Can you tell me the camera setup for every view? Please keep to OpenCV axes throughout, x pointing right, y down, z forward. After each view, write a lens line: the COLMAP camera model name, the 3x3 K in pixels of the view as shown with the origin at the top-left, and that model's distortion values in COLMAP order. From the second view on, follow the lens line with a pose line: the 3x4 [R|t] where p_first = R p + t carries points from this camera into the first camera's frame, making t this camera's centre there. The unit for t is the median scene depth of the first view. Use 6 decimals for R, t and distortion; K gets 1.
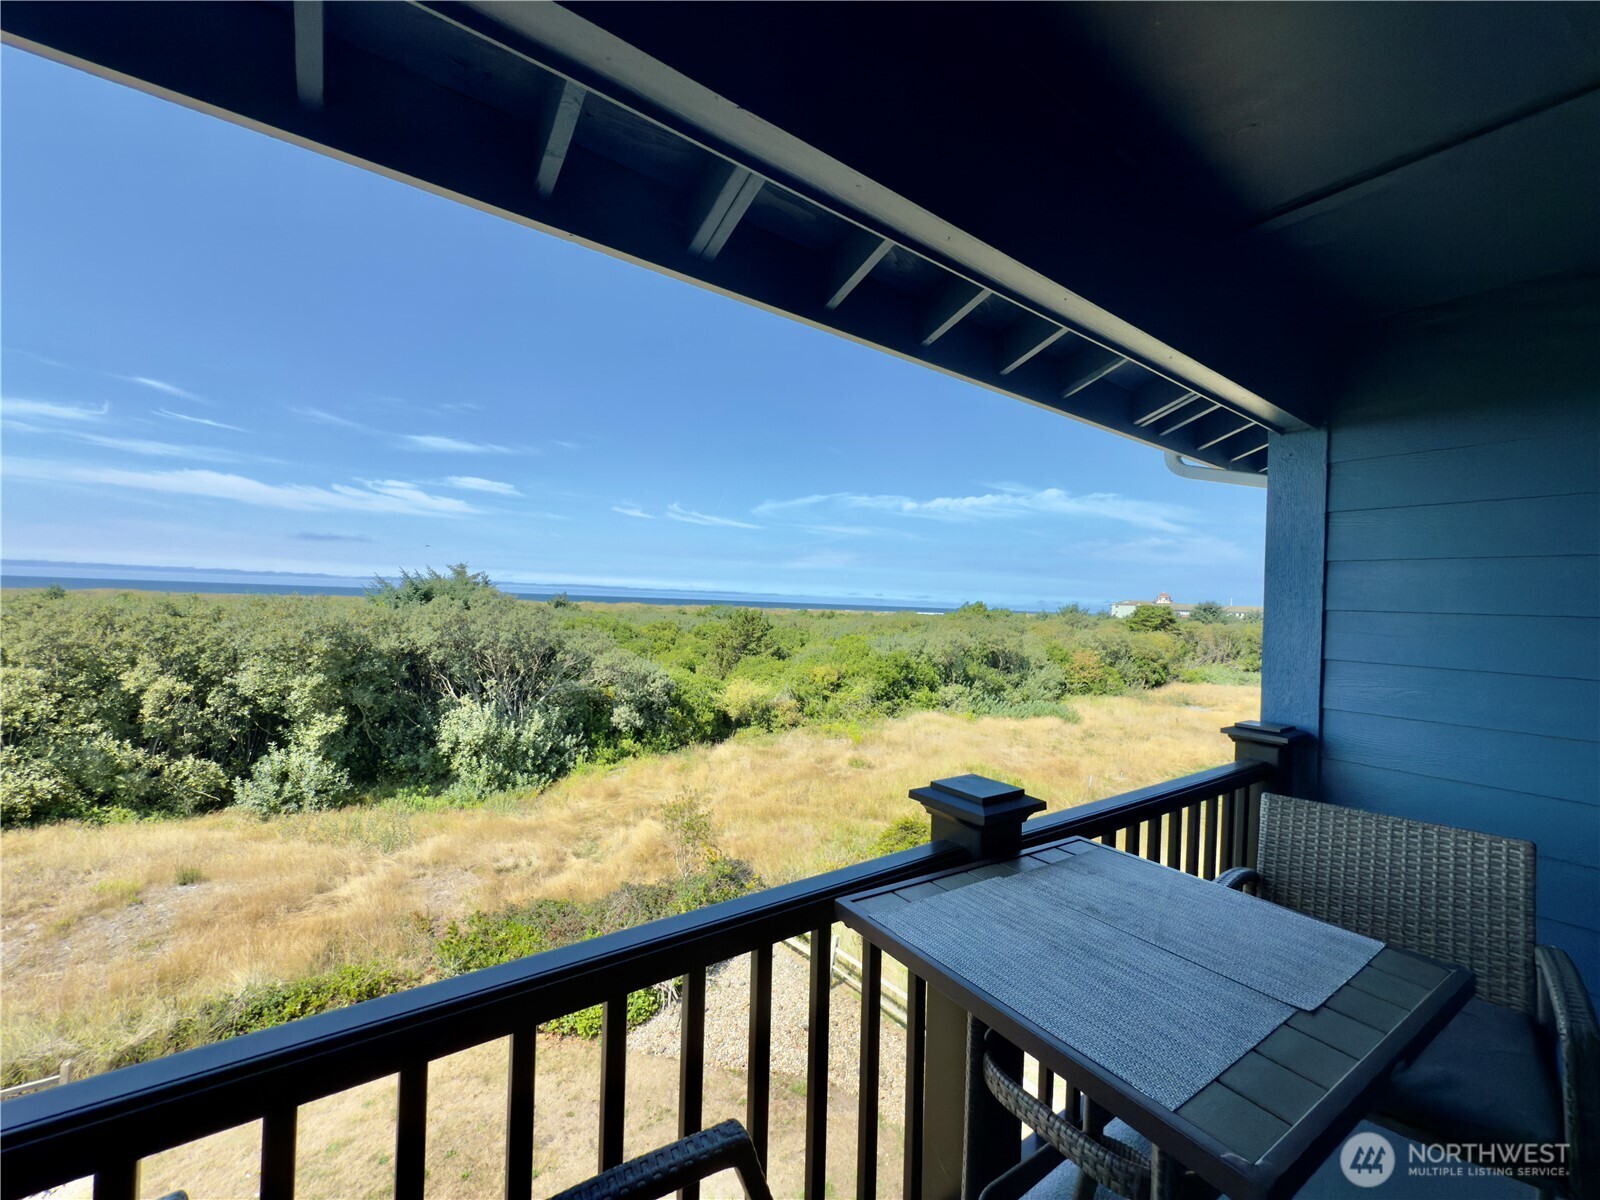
lens RADIAL K [[637.2, 0, 801.0], [0, 637.2, 603.9], [0, 0, 1]] dist [0.002487, -0.000643]
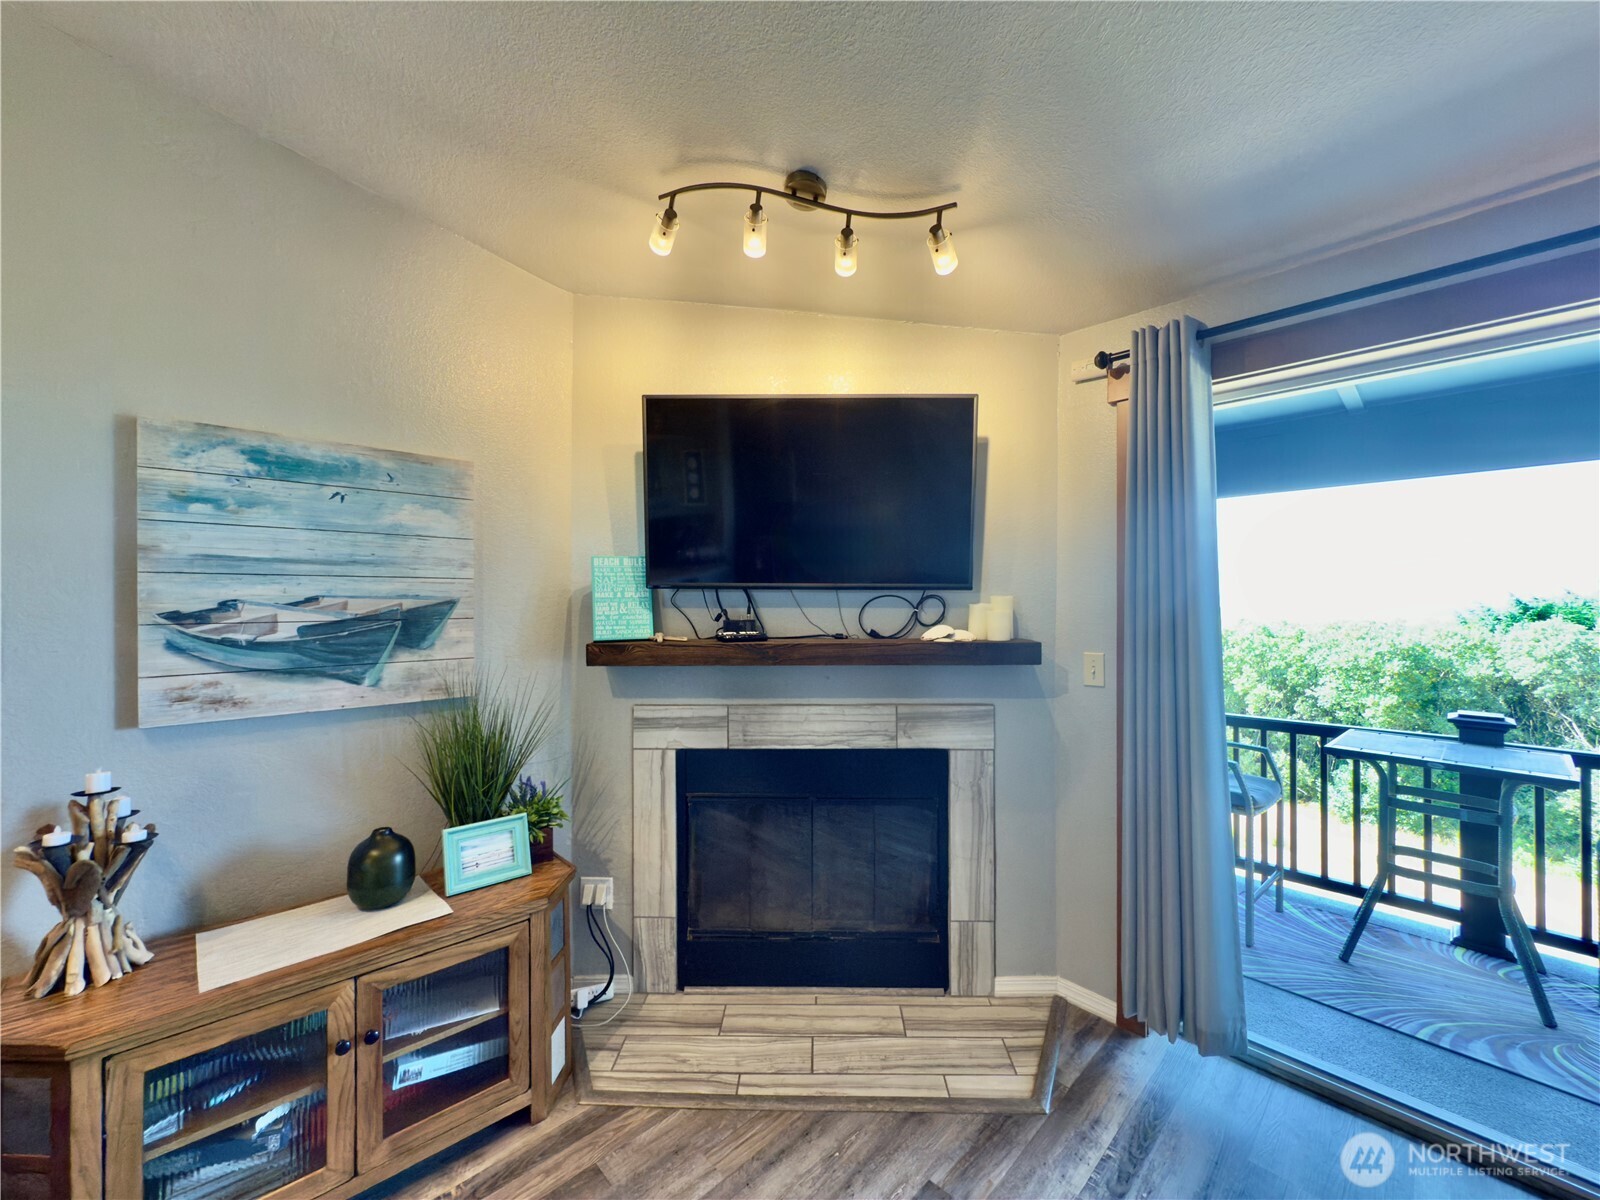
lens RADIAL K [[637.2, 0, 798.7], [0, 637.2, 603.0], [0, 0, 1]] dist [0.002487, -0.000643]
pose [[0.141120, -0.041649, -0.989116, 0.126902], [0.003797, 0.999130, -0.041529, 0.001024], [0.989985, 0.002105, 0.141156, -0.086339]]
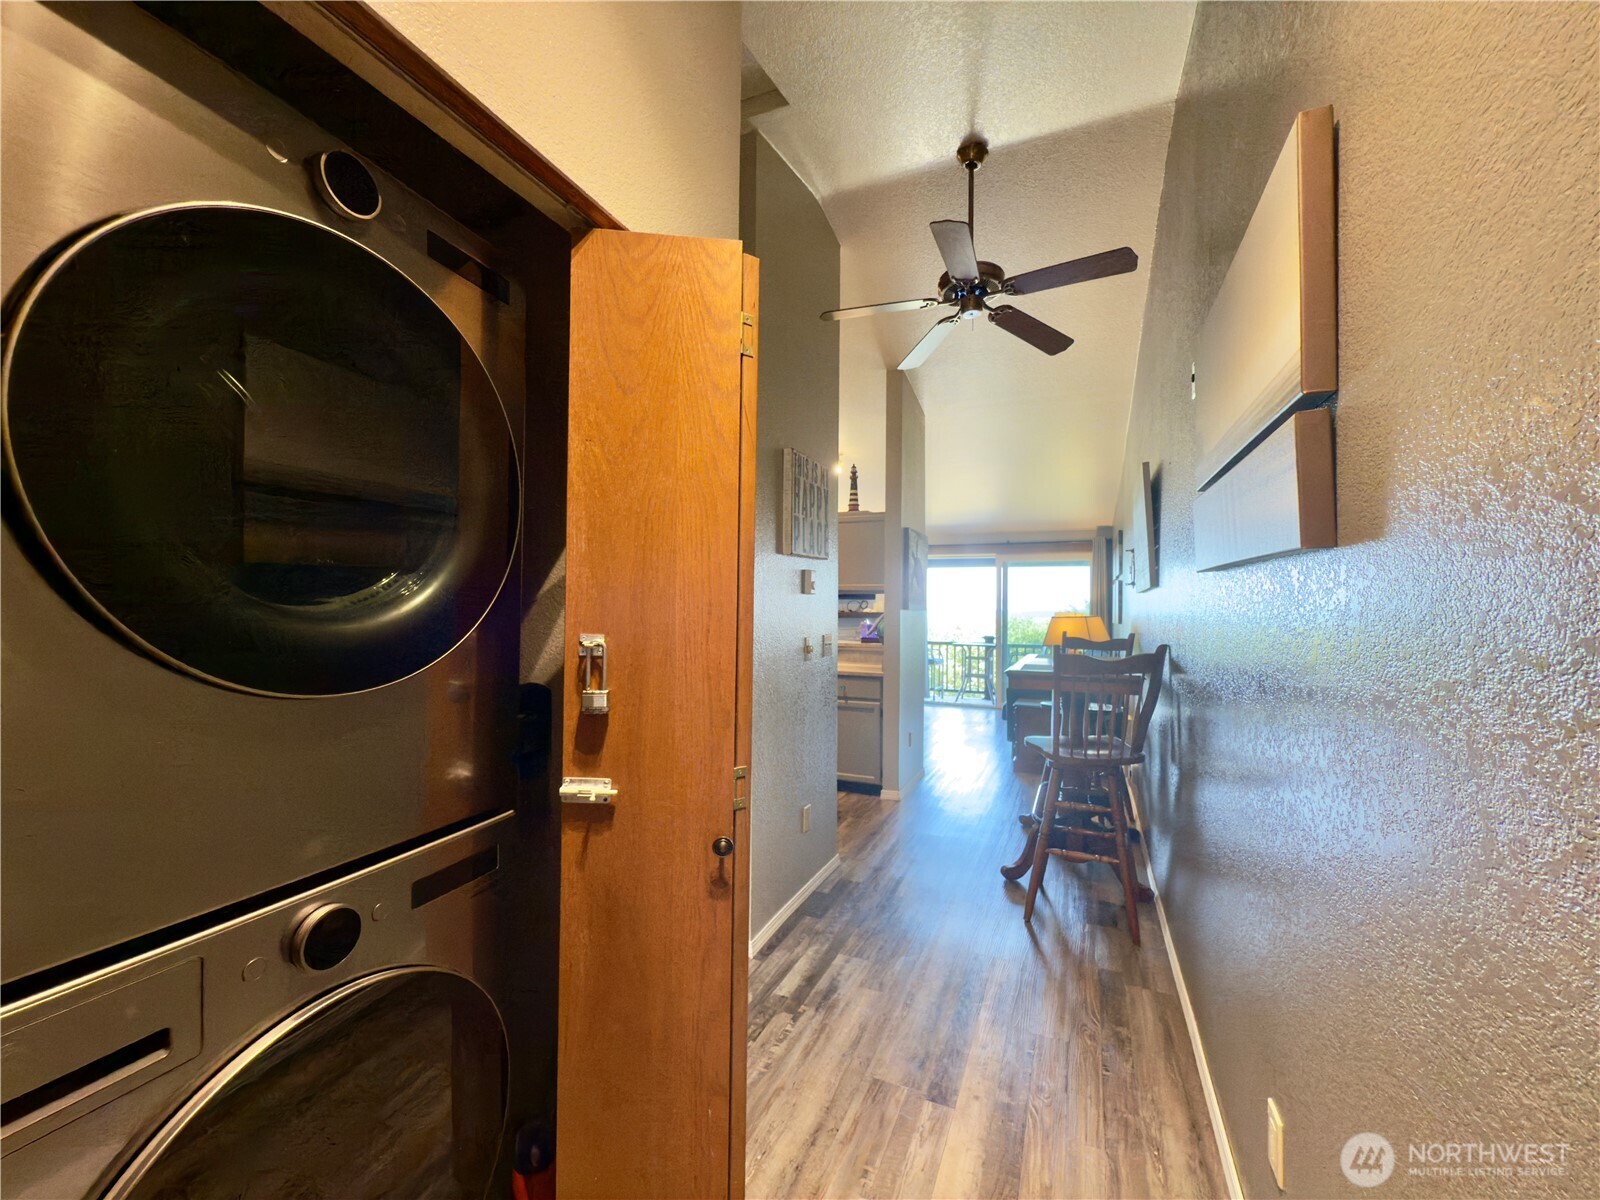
lens RADIAL K [[637.2, 0, 800.7], [0, 637.2, 604.0], [0, 0, 1]] dist [0.002487, -0.000643]
pose [[0.503967, -0.037874, -0.862892, 0.327956], [0.011083, 0.999239, -0.037386, 0.010988], [0.863652, 0.009278, 0.504004, -0.264597]]
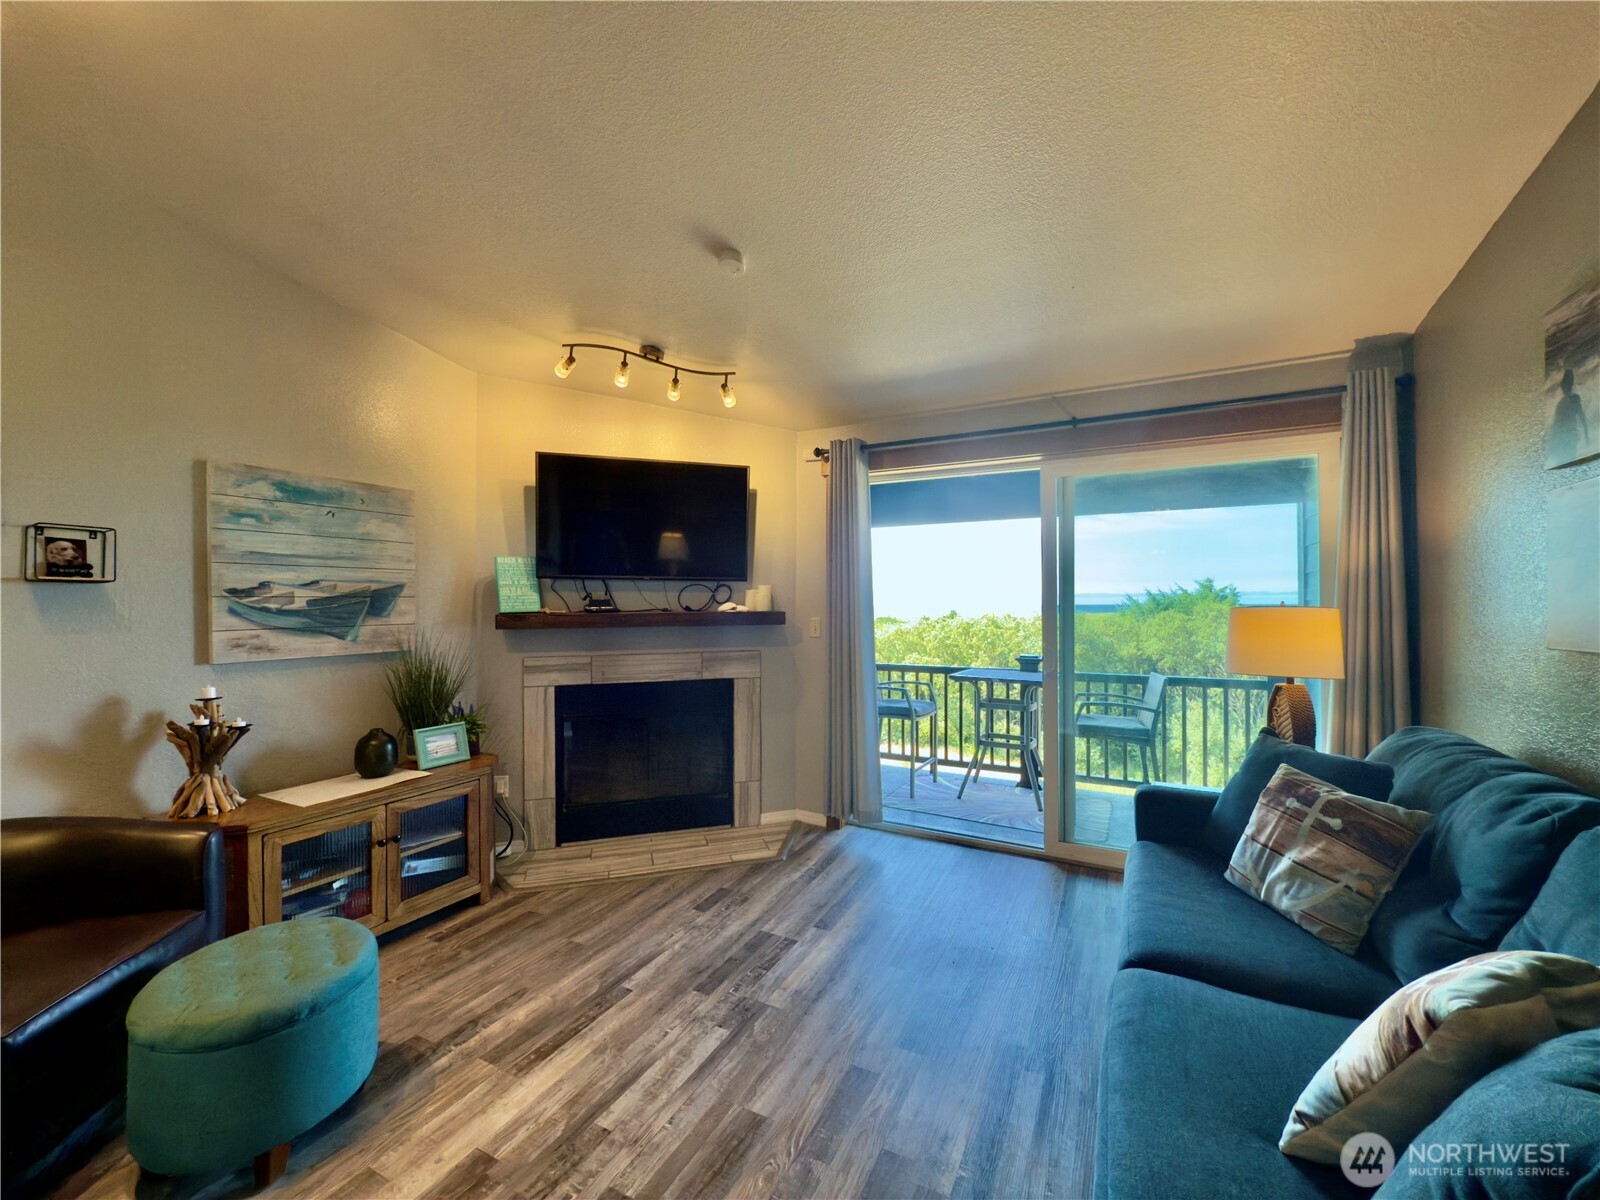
lens RADIAL K [[637.2, 0, 798.7], [0, 637.2, 602.3], [0, 0, 1]] dist [0.002487, -0.000643]
pose [[0.443287, -0.041563, -0.895416, 0.180747], [0.017926, 0.999136, -0.037503, 0.006327], [0.896201, 0.000573, 0.443649, -0.104955]]
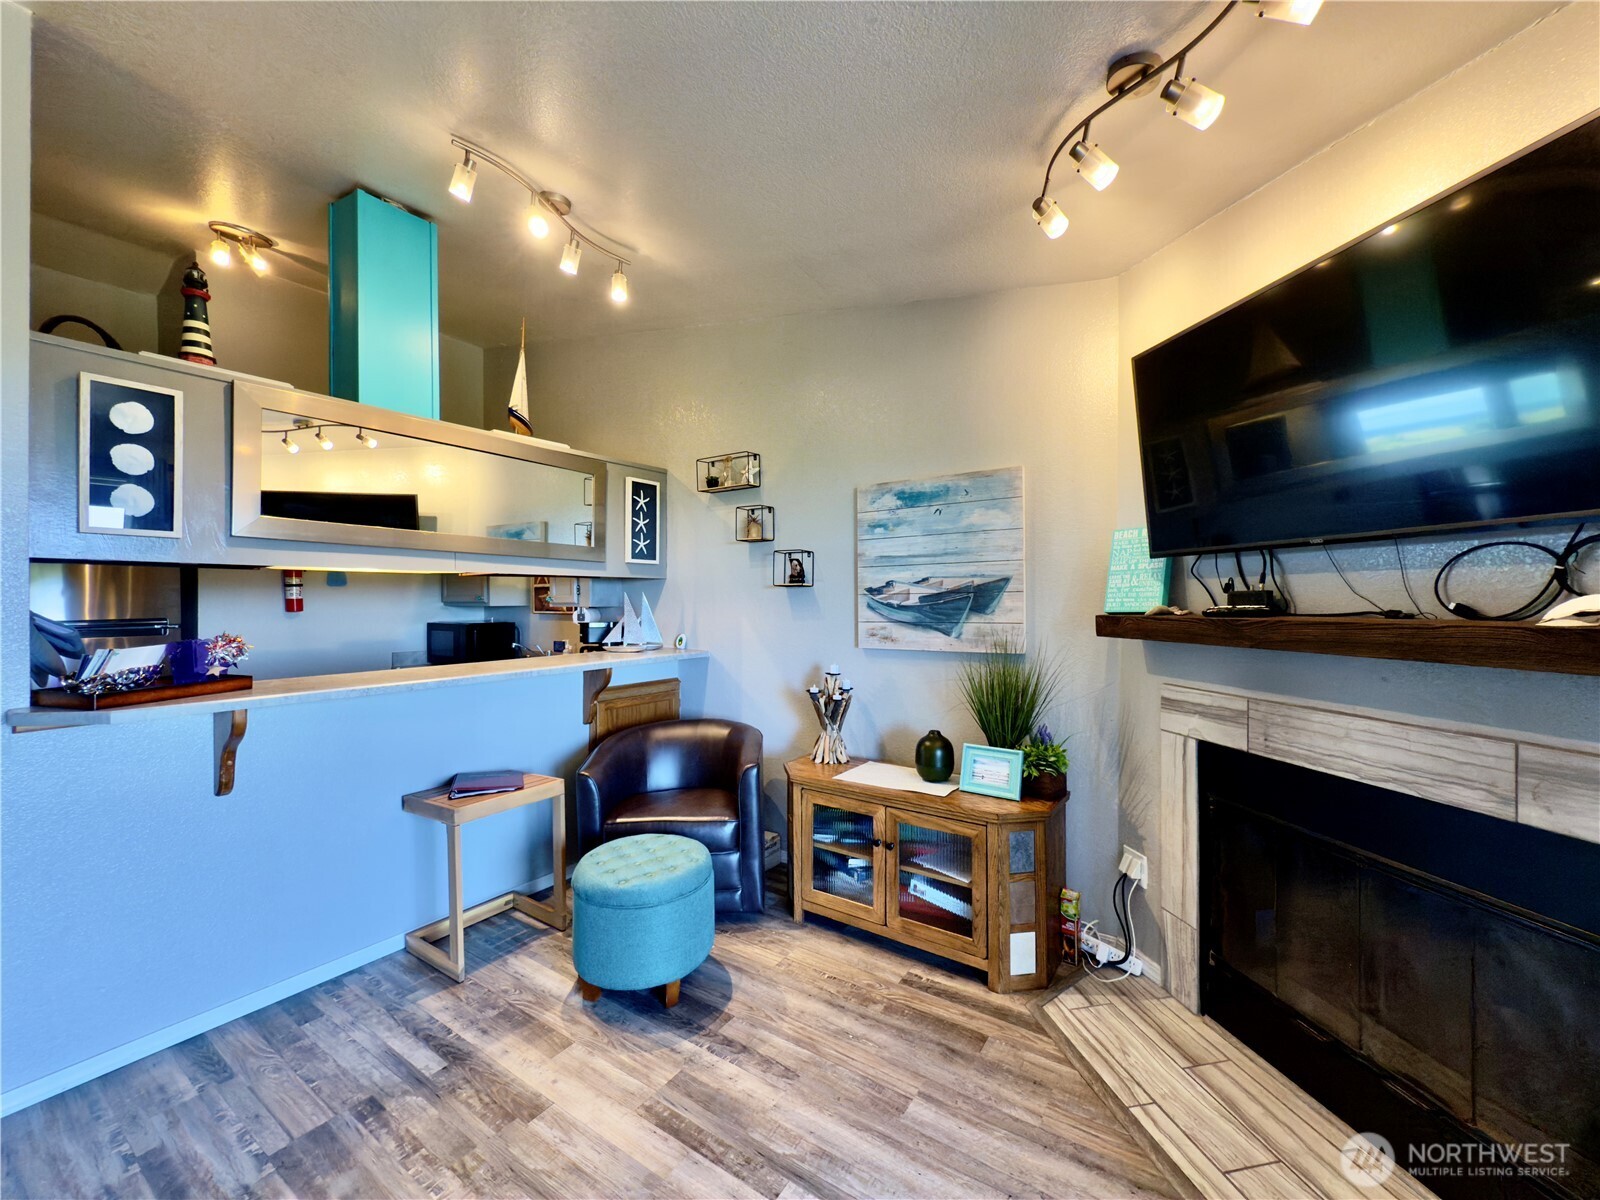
lens RADIAL K [[637.2, 0, 802.4], [0, 637.2, 602.2], [0, 0, 1]] dist [0.002487, -0.000643]
pose [[-0.939189, -0.031431, -0.341958, 0.107431], [-0.030500, 0.999502, -0.008100, 0.003075], [0.342042, 0.002822, -0.939680, -0.031372]]
